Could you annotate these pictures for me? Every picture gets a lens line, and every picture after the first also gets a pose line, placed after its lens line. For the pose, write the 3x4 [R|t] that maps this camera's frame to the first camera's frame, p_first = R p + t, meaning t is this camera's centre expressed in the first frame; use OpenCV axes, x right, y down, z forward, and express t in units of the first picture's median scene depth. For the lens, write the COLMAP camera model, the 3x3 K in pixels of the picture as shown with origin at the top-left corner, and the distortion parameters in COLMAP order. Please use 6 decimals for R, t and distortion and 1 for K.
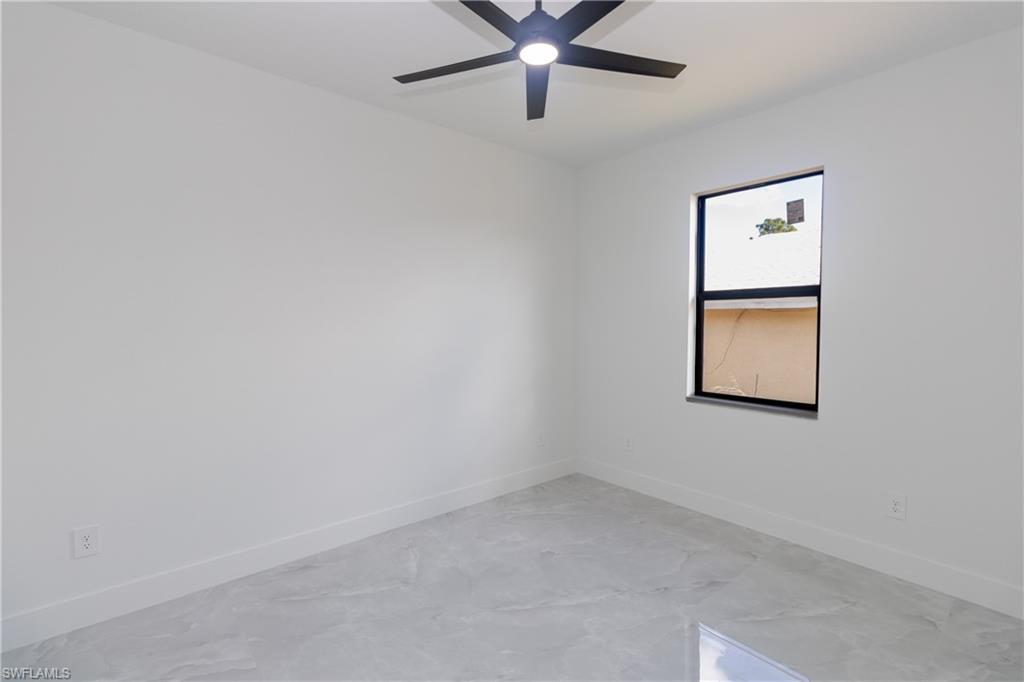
lens RADIAL K [[470.5, 0, 514.0], [0, 470.5, 340.9], [0, 0, 1]] dist [0.002644, 0.000851]
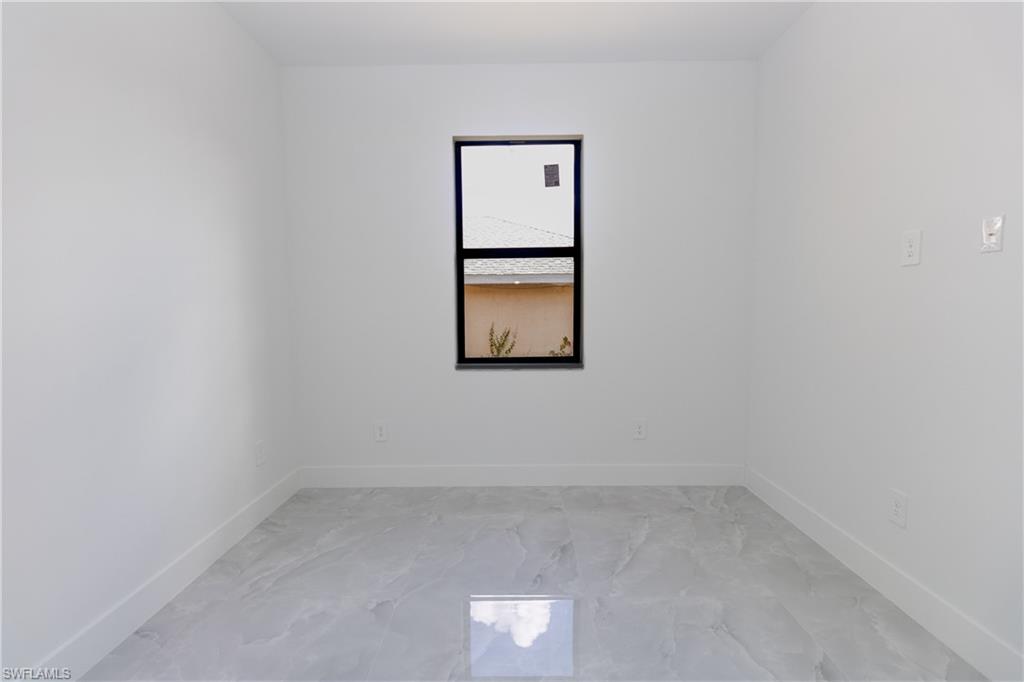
lens RADIAL K [[470.5, 0, 514.0], [0, 470.5, 340.9], [0, 0, 1]] dist [0.002644, 0.000851]
pose [[0.653735, -0.065714, 0.753864, -0.242652], [0.043511, 0.997838, 0.049249, 0.034081], [-0.755471, 0.000605, 0.655182, 0.336006]]
